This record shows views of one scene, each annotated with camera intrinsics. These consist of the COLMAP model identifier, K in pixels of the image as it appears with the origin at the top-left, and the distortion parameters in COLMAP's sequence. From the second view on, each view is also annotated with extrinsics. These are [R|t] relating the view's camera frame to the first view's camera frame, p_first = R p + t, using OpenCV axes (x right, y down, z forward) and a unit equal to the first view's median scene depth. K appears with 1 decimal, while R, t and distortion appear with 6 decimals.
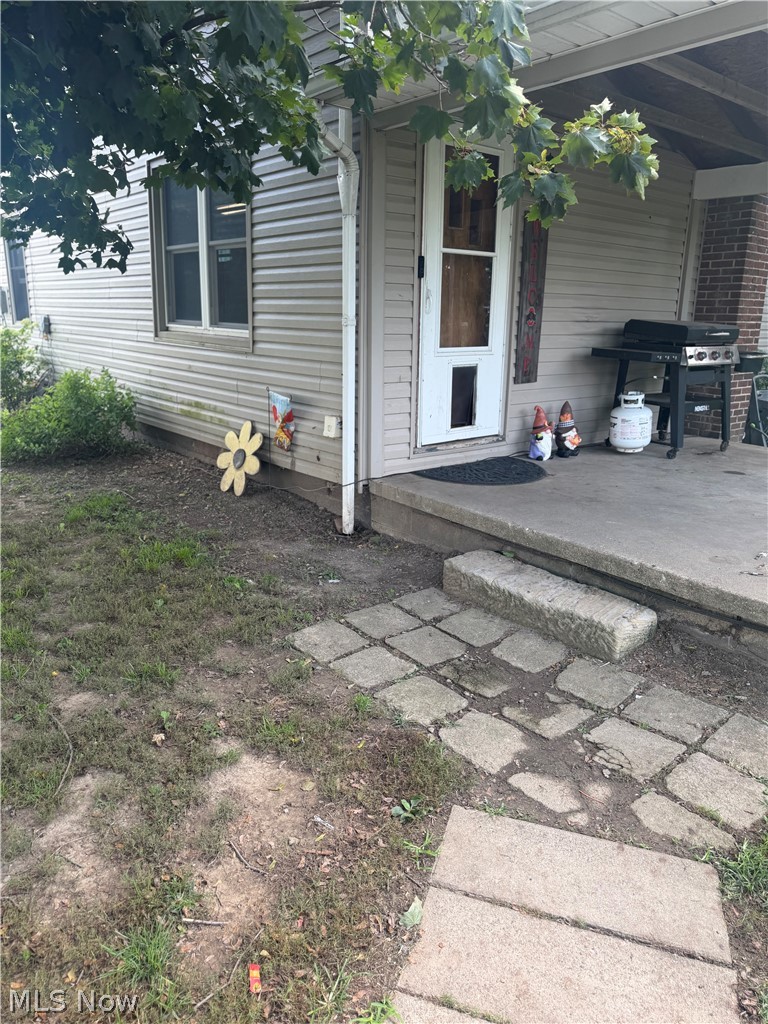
lens RADIAL K [[717.8, 0, 385.5], [0, 717.8, 518.6], [0, 0, 1]] dist [0.132785, -0.204051]
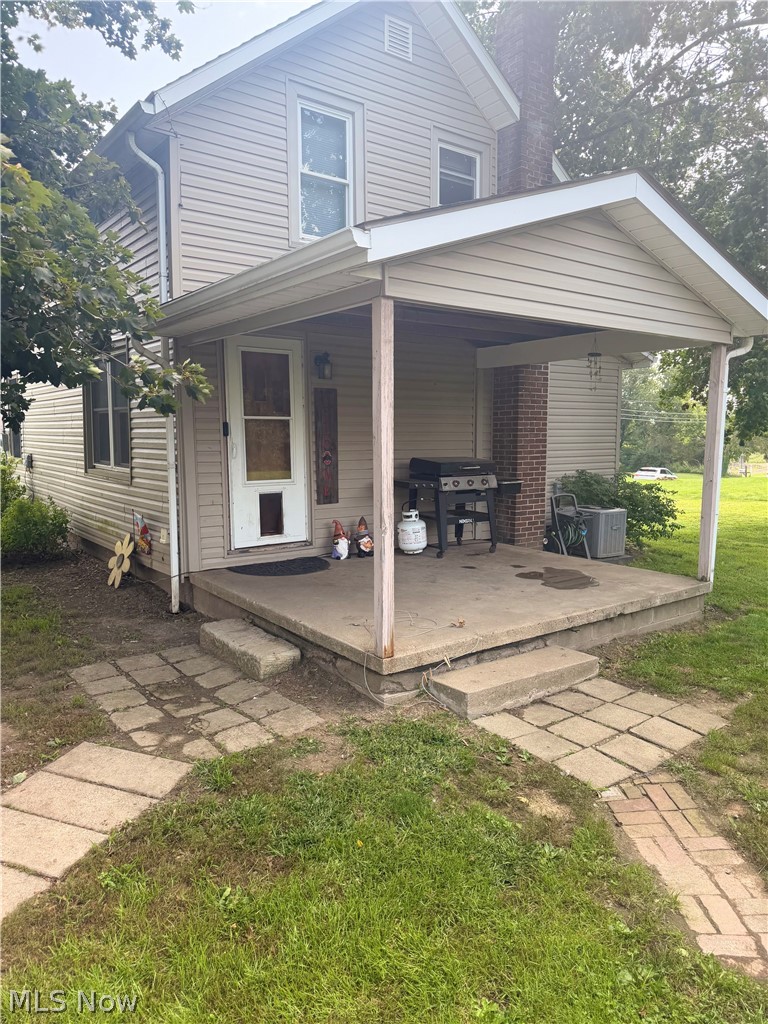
lens RADIAL K [[717.8, 0, 385.5], [0, 717.8, 518.6], [0, 0, 1]] dist [0.132785, -0.204051]
pose [[0.998042, -0.012223, -0.061345, 0.414502], [0.002770, 0.988396, -0.151874, 0.052215], [0.062489, 0.151407, 0.986494, -0.361873]]
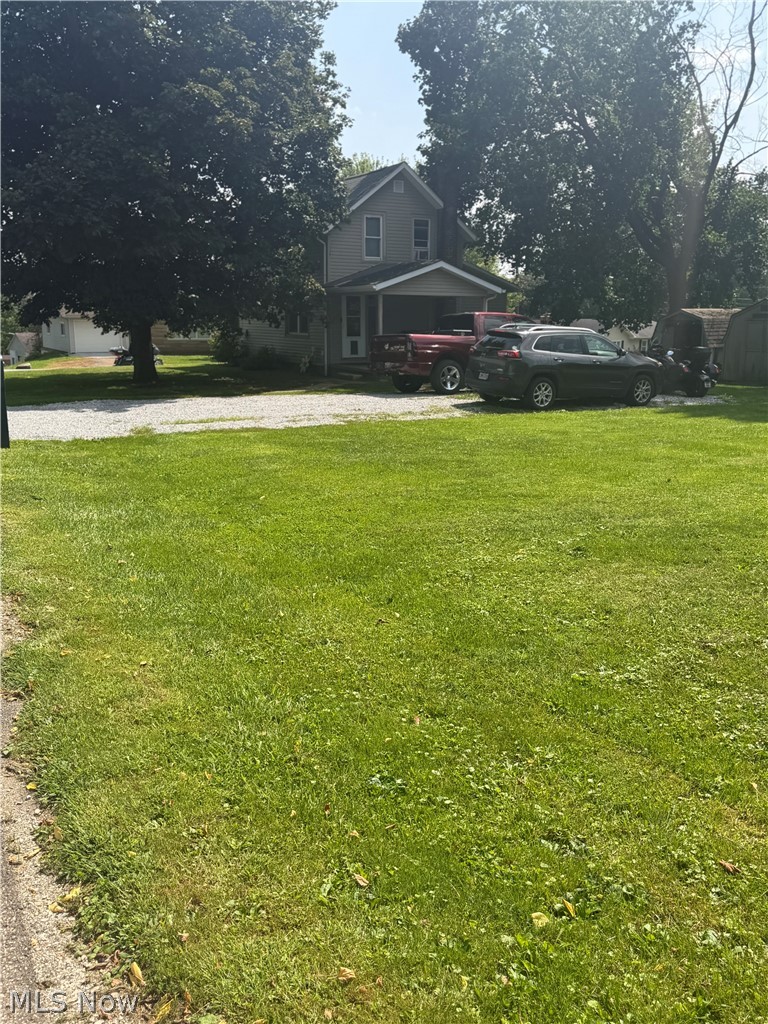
lens RADIAL K [[921.7, 0, 384.0], [0, 921.7, 512.0], [0, 0, 1]] dist [0.166307, -0.002122]
pose [[0.988080, 0.018864, -0.152784, 1.177191], [-0.029205, 0.997410, -0.065724, 1.204529], [0.151148, 0.069403, 0.986072, -4.510024]]
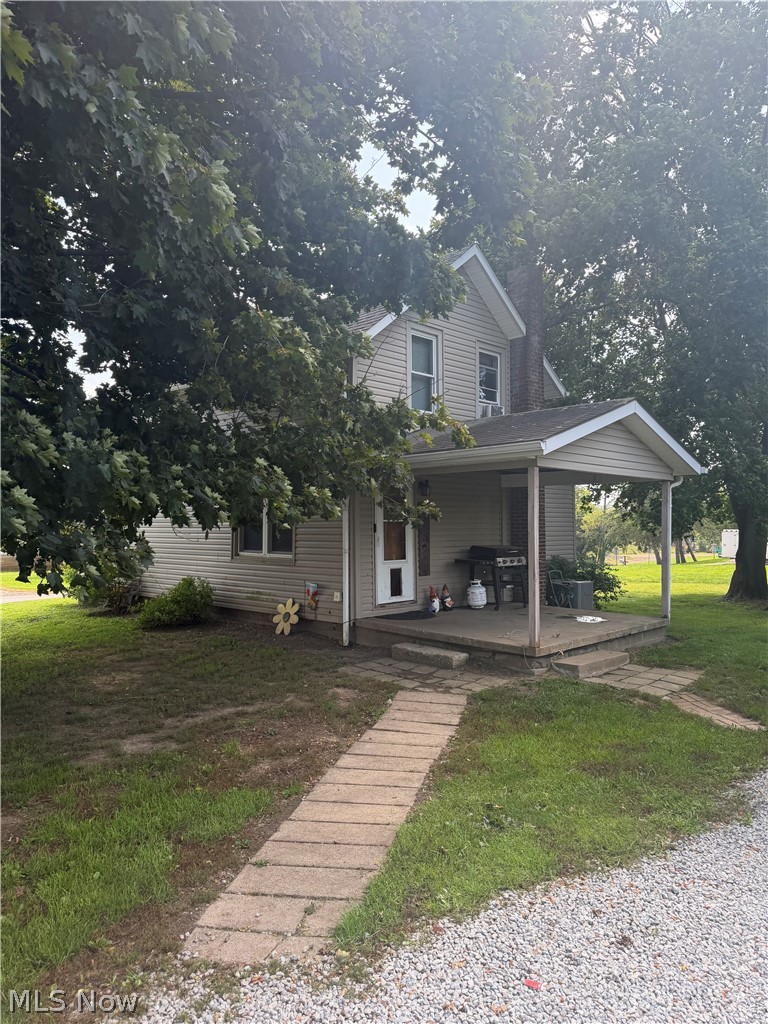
lens RADIAL K [[717.8, 0, 385.5], [0, 717.8, 518.6], [0, 0, 1]] dist [0.132785, -0.204051]
pose [[0.995303, -0.021026, 0.094500, -0.122013], [0.046327, 0.960552, -0.274215, 0.235950], [-0.085007, 0.277305, 0.957014, -1.107059]]
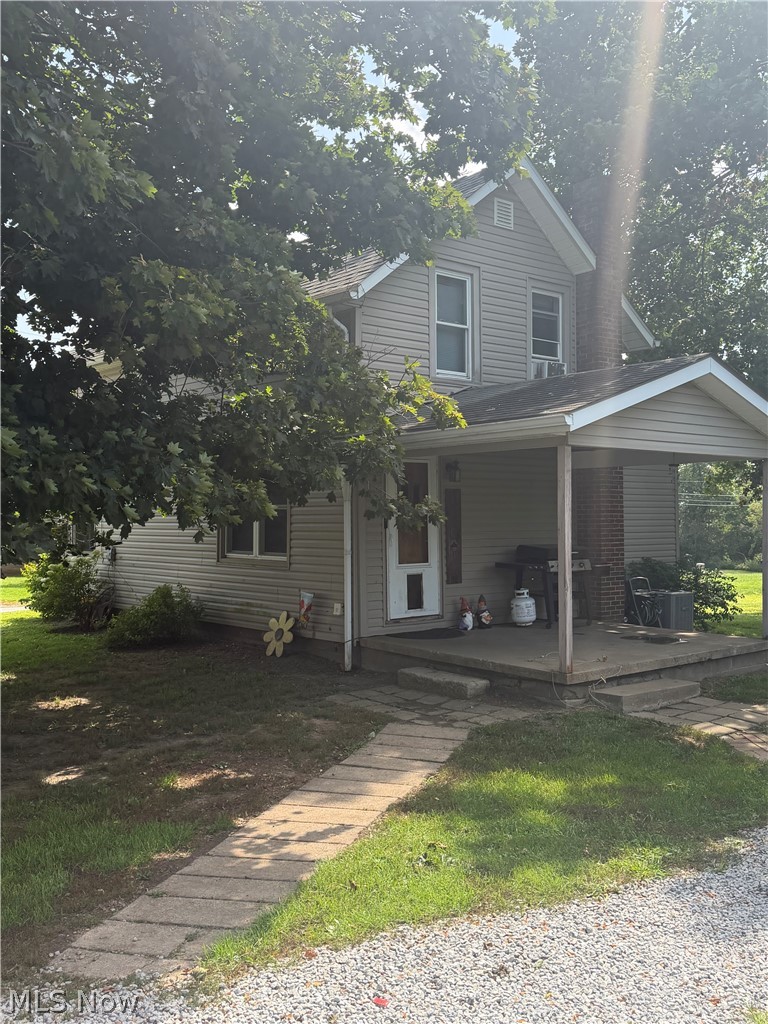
lens RADIAL K [[979.2, 0, 386.0], [0, 979.2, 526.7], [0, 0, 1]] dist [0.181152, -0.386556]
pose [[0.999686, -0.025011, 0.001236, 0.041287], [0.024477, 0.965494, -0.259274, 0.281180], [0.005291, 0.259223, 0.965803, -1.274336]]
